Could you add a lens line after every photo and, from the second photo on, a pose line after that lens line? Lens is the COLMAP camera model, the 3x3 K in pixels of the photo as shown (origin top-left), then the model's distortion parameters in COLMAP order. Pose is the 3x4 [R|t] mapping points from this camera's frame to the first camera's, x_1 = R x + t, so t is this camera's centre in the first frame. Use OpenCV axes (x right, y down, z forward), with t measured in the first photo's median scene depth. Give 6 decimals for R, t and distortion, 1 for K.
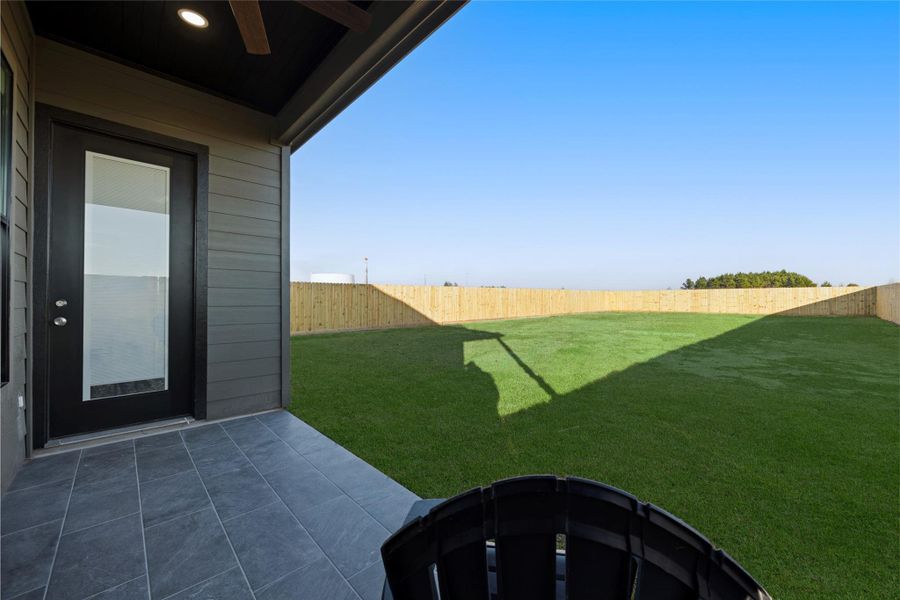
lens RADIAL K [[342.4, 0, 451.1], [0, 342.4, 300.4], [0, 0, 1]] dist [-0.002830, -0.000575]
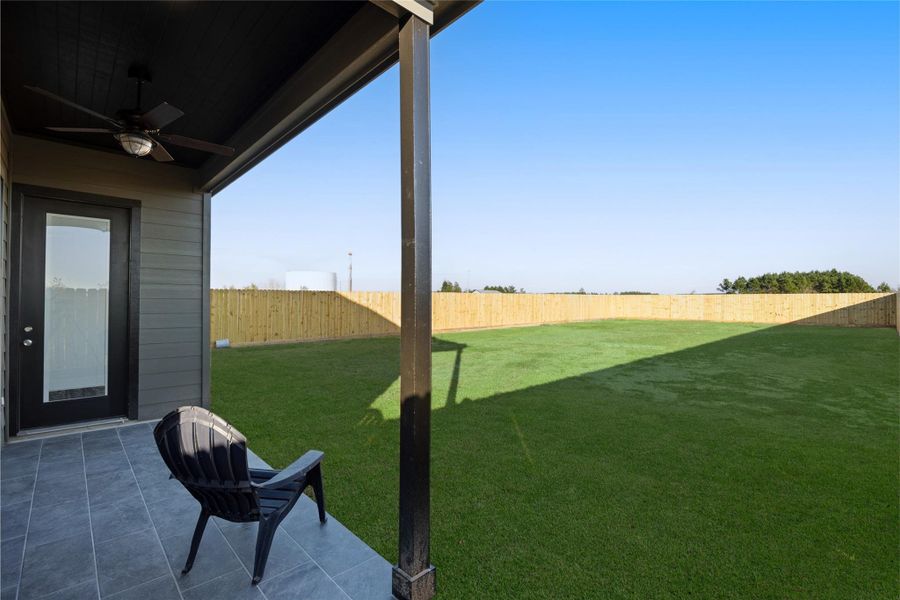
lens RADIAL K [[407.5, 0, 453.1], [0, 407.5, 300.7], [0, 0, 1]] dist [-0.016063, -0.000103]
pose [[0.999978, 0.004246, -0.005094, 0.250868], [-0.004257, 0.999989, -0.002033, -0.050318], [0.005085, 0.002055, 0.999985, -0.265575]]
